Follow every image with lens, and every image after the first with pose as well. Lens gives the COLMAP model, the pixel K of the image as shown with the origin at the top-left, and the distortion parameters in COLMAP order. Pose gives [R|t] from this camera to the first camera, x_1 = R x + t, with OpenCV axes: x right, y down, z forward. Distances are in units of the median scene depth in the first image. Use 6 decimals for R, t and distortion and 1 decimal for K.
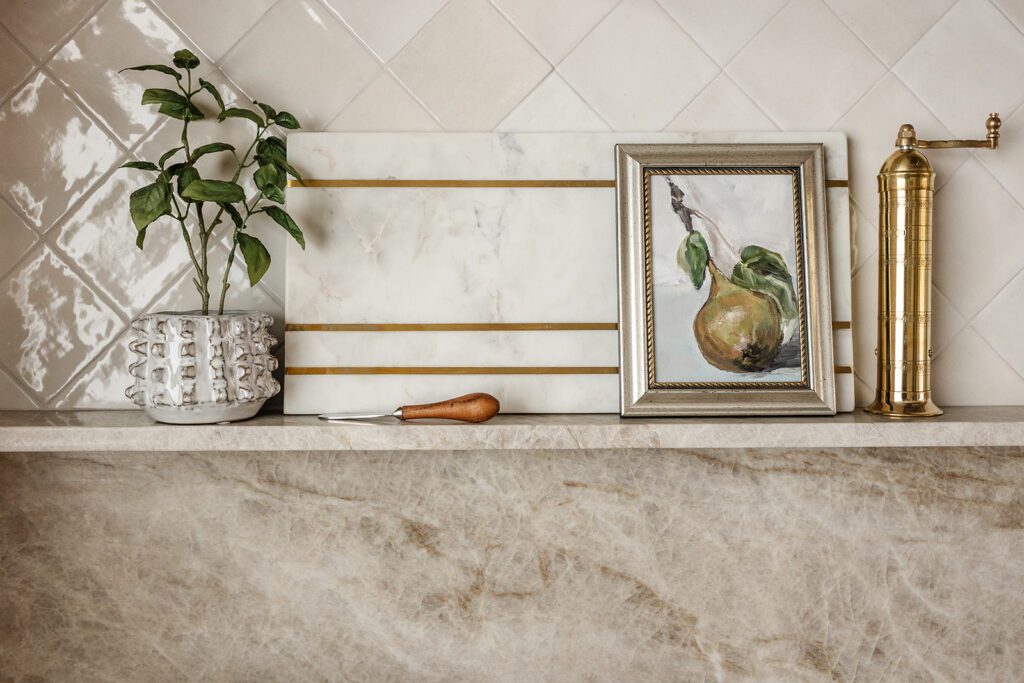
lens RADIAL K [[1040.9, 0, 533.3], [0, 1040.9, 295.6], [0, 0, 1]] dist [0.019965, 0.017564]
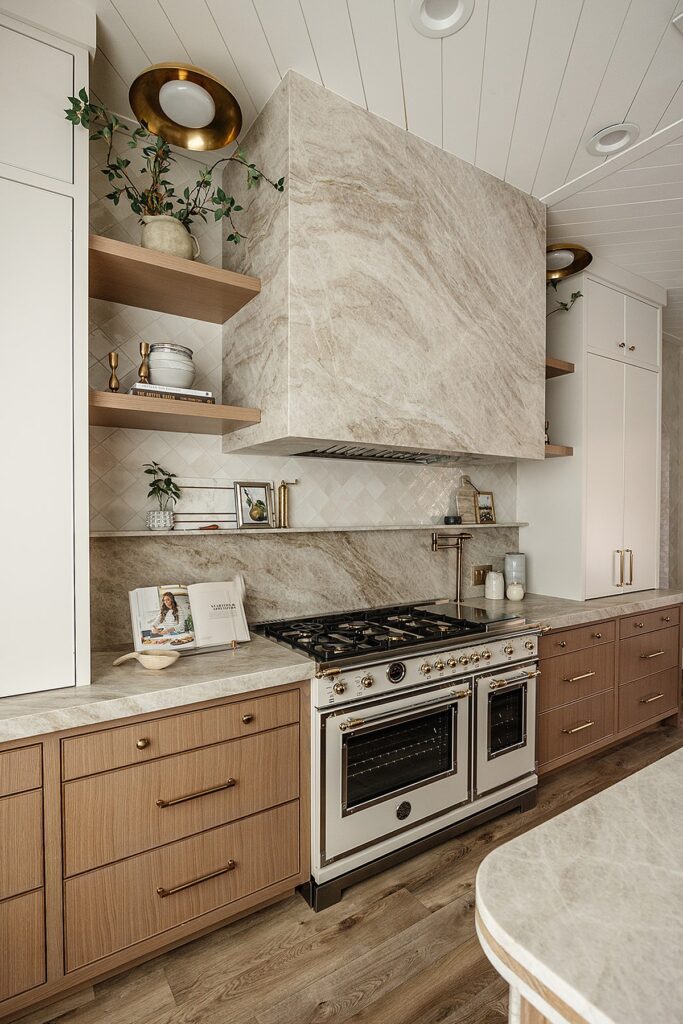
lens RADIAL K [[494.3, 0, 390.1], [0, 494.3, 510.5], [0, 0, 1]] dist [-0.001890, 0.000019]
pose [[0.835176, 0.000884, 0.549983, -0.688602], [0.015694, 0.999553, -0.025439, 0.093295], [-0.549760, 0.029877, 0.834788, -1.697826]]
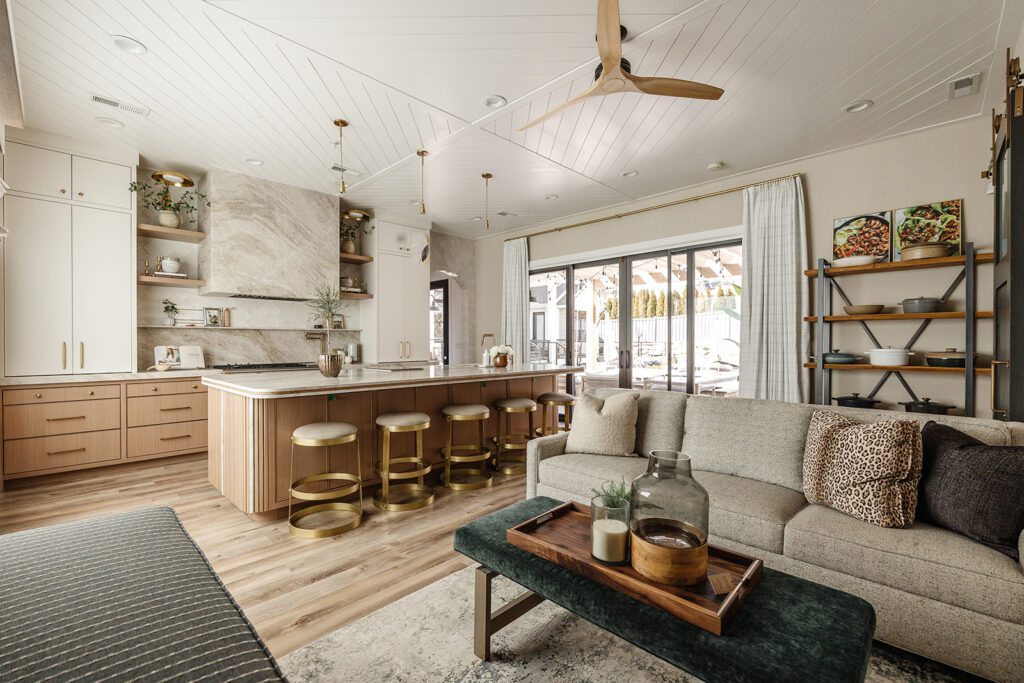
lens RADIAL K [[393.4, 0, 453.9], [0, 393.4, 340.4], [0, 0, 1]] dist [0.000743, -0.000098]
pose [[0.768218, -0.002588, 0.640184, -0.712754], [0.015125, 0.999786, -0.014108, 0.418850], [-0.640010, 0.020521, 0.768092, -5.170655]]
